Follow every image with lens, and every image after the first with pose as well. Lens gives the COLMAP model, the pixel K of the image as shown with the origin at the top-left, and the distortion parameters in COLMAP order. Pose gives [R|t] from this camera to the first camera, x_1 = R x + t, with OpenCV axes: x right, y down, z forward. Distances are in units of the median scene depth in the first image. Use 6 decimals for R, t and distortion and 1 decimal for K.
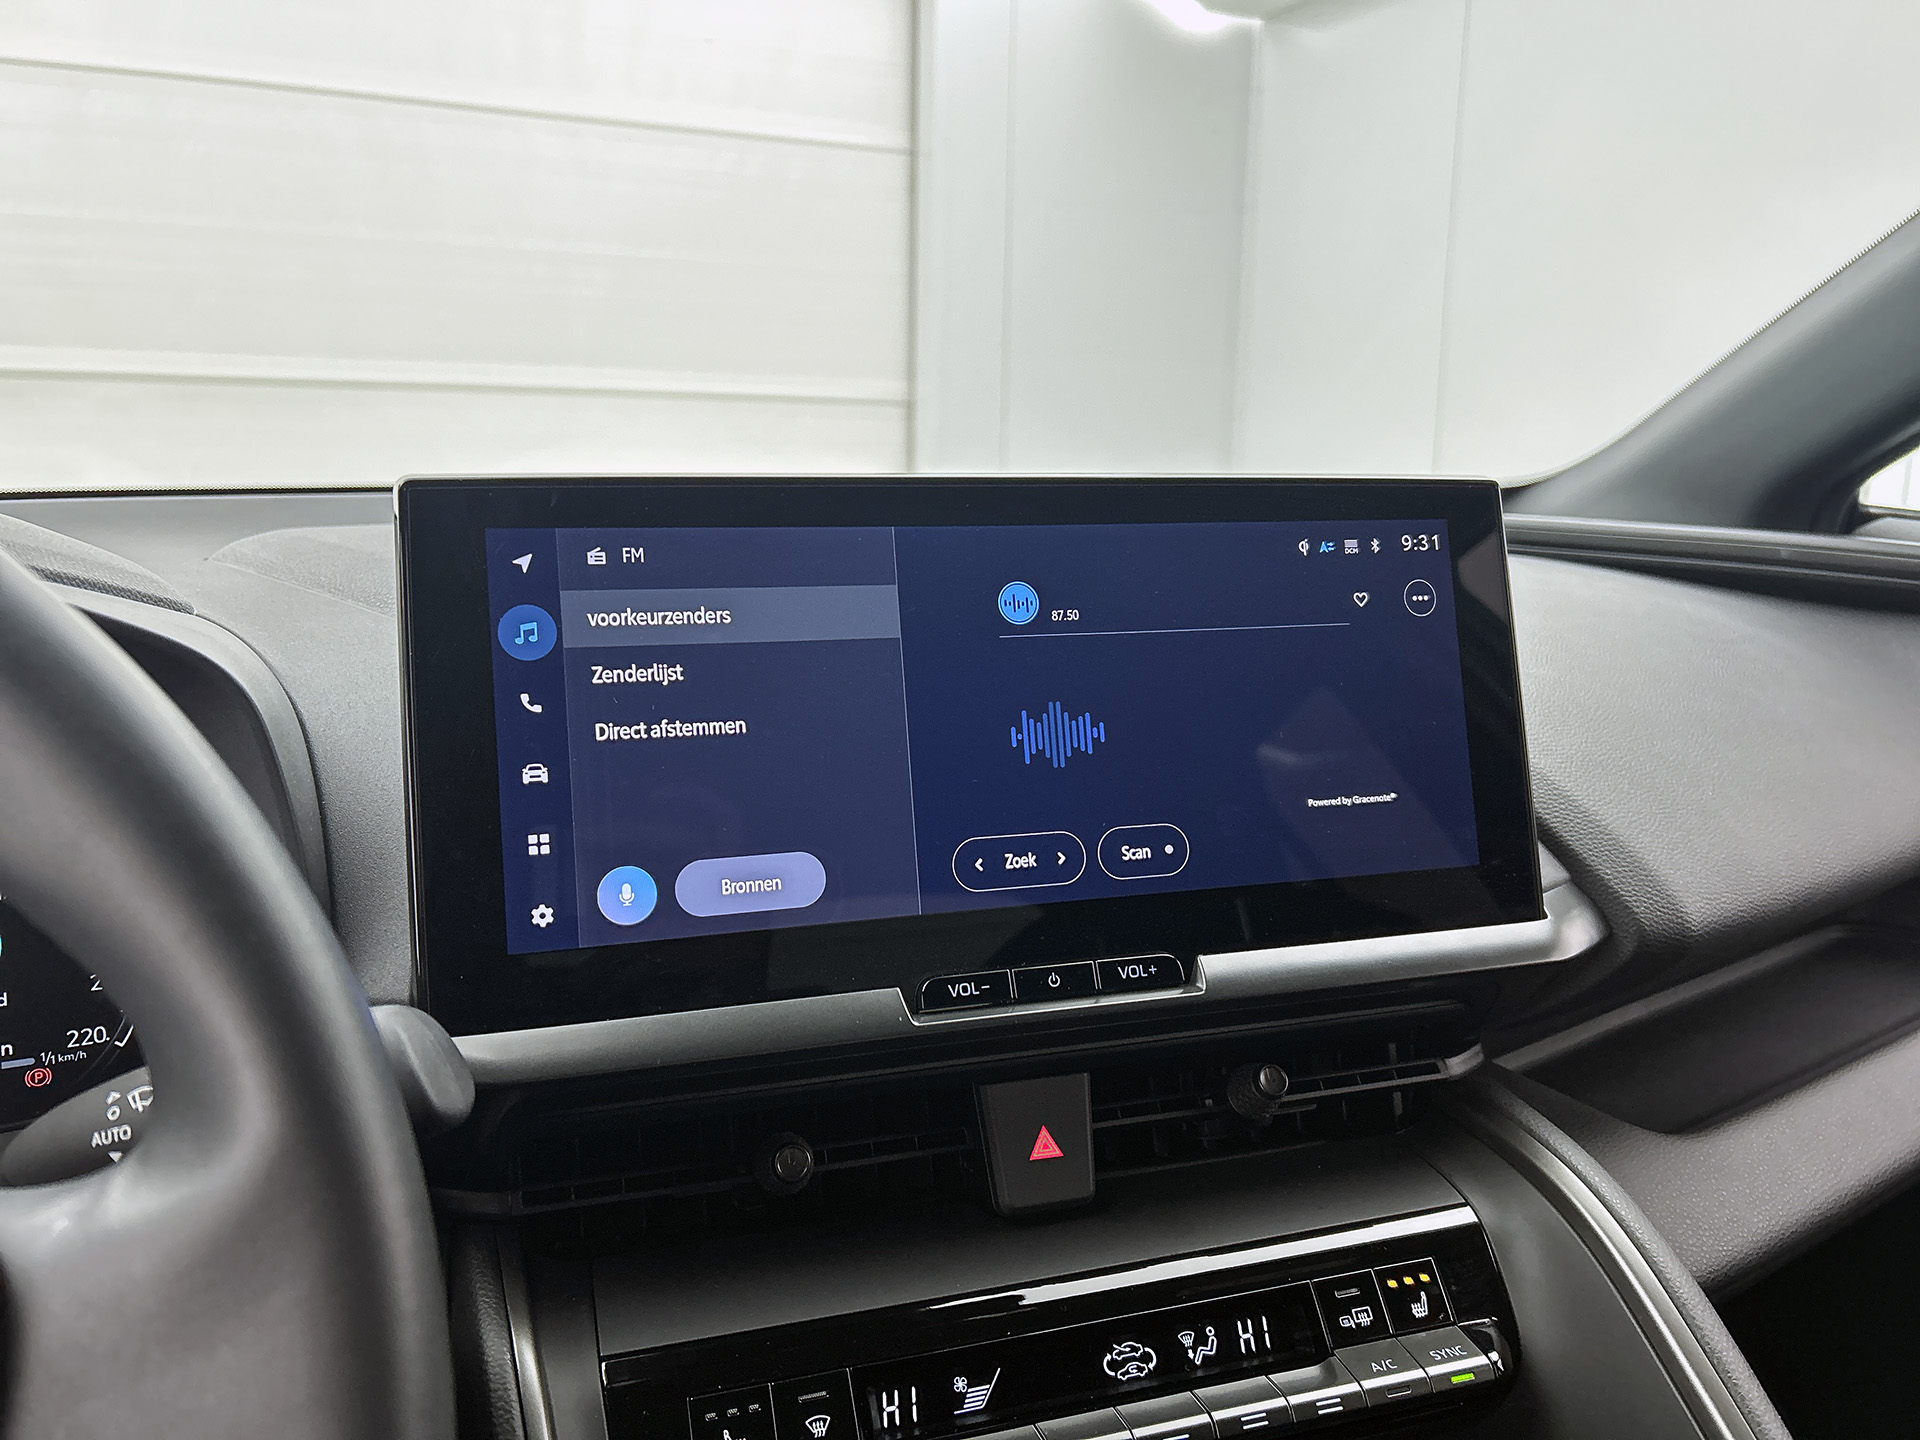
lens RADIAL K [[1450.1, 0, 962.3], [0, 1450.1, 715.4], [0, 0, 1]] dist [0.042203, -0.061050]
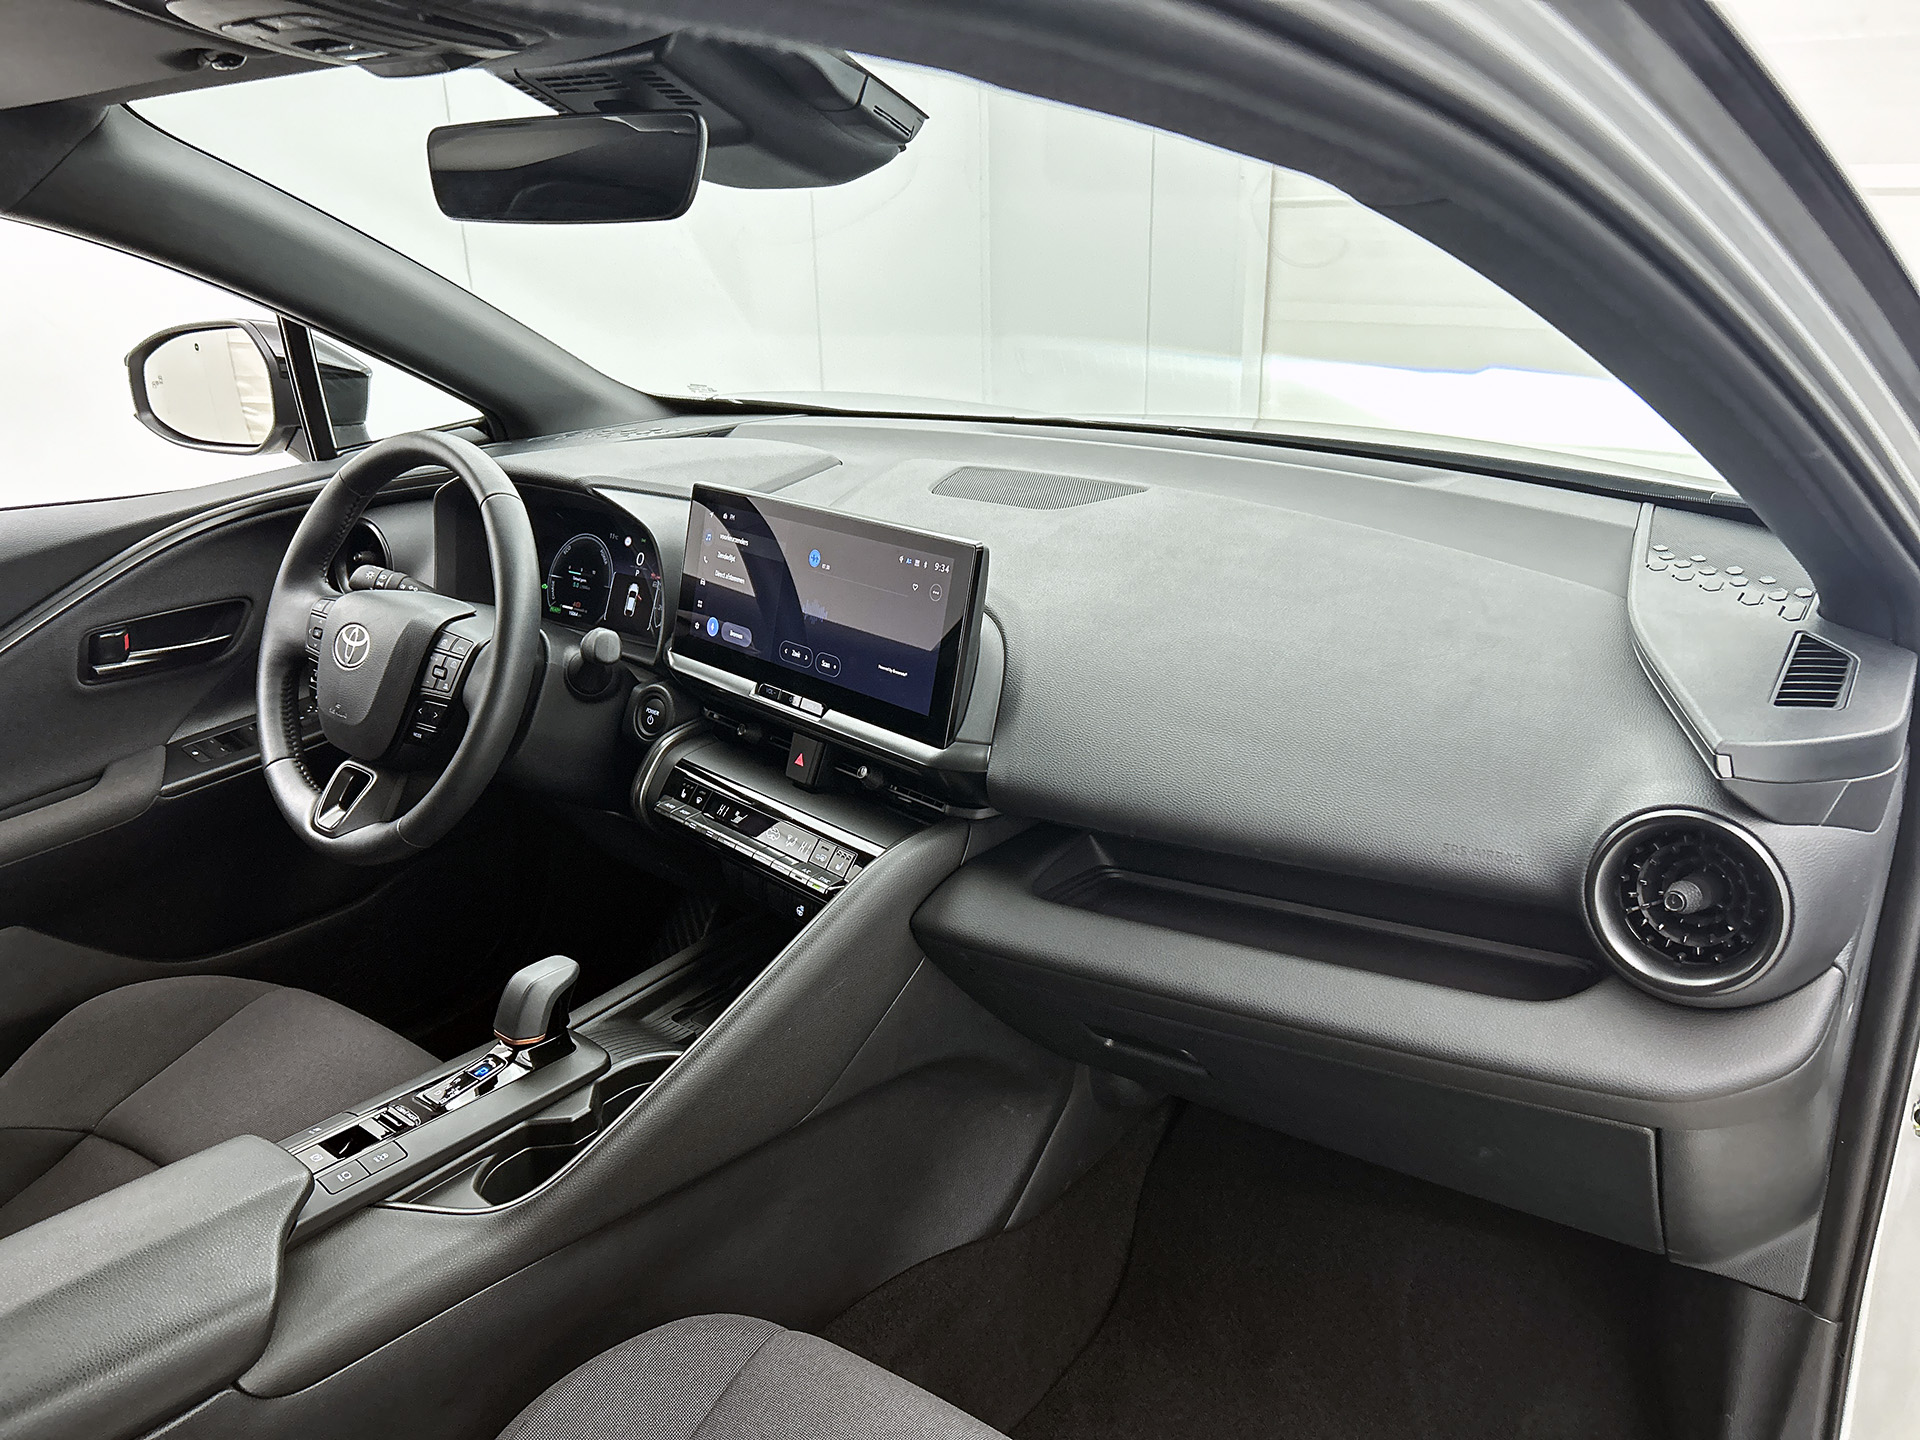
lens RADIAL K [[1450.1, 0, 946.3], [0, 1450.1, 717.7], [0, 0, 1]] dist [0.042203, -0.061050]
pose [[0.431991, 0.294830, -0.852325, 2.442024], [-0.126791, 0.955524, 0.266265, -0.528480], [0.892921, -0.006957, 0.450160, 0.037218]]
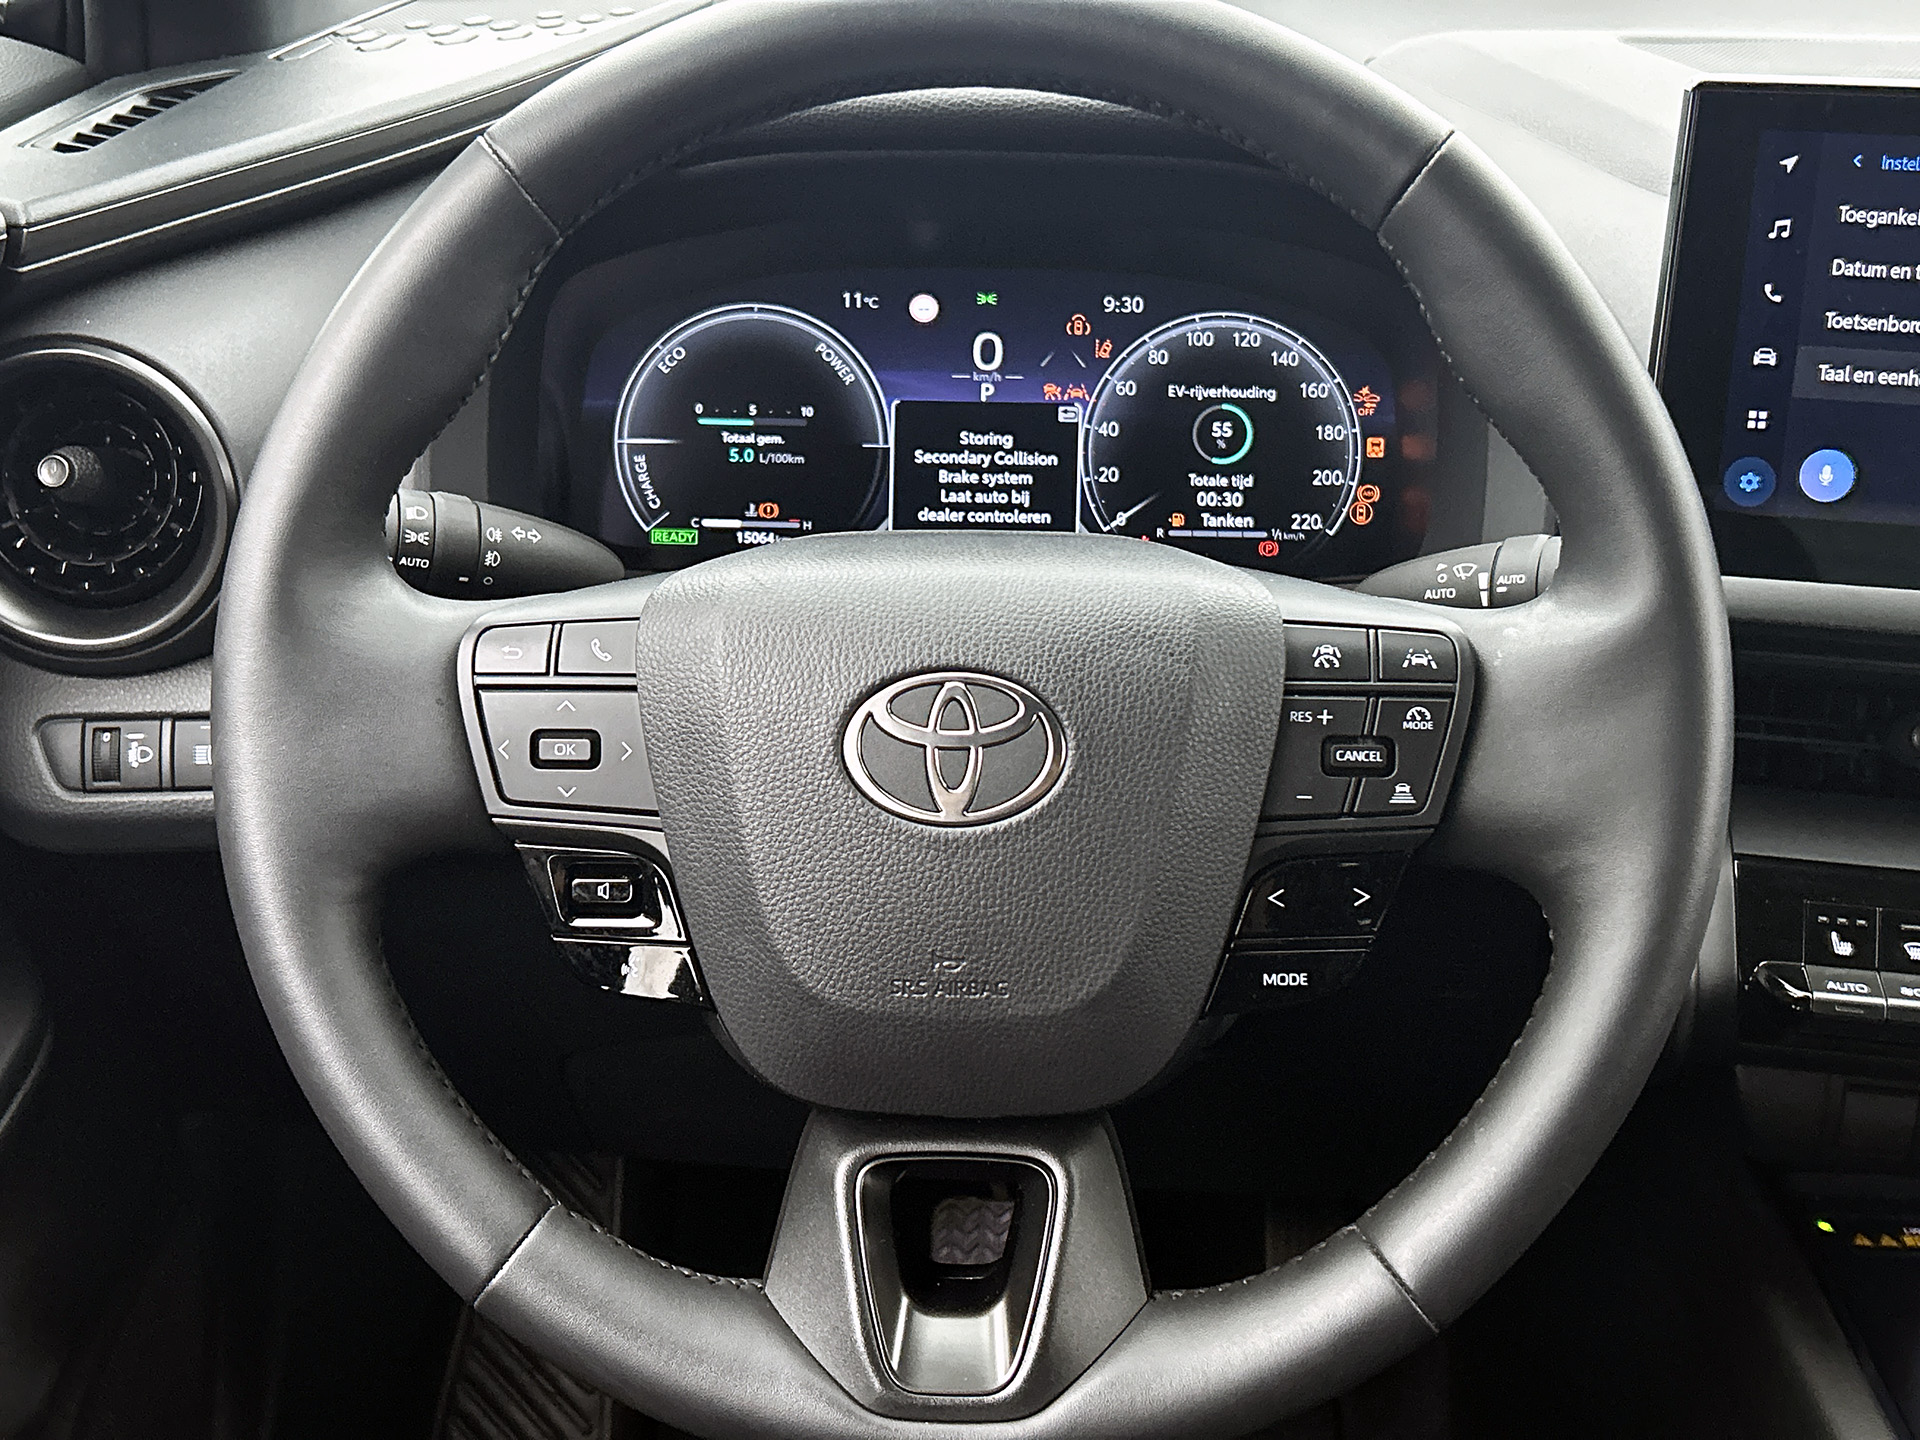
lens RADIAL K [[2245.0, 0, 970.1], [0, 2245.0, 722.5], [0, 0, 1]] dist [0.070103, 0.000000]
pose [[0.883323, 0.199945, -0.423983, -0.029590], [-0.090359, 0.960134, 0.264533, -0.086485], [0.459973, -0.195358, 0.866176, -0.769621]]
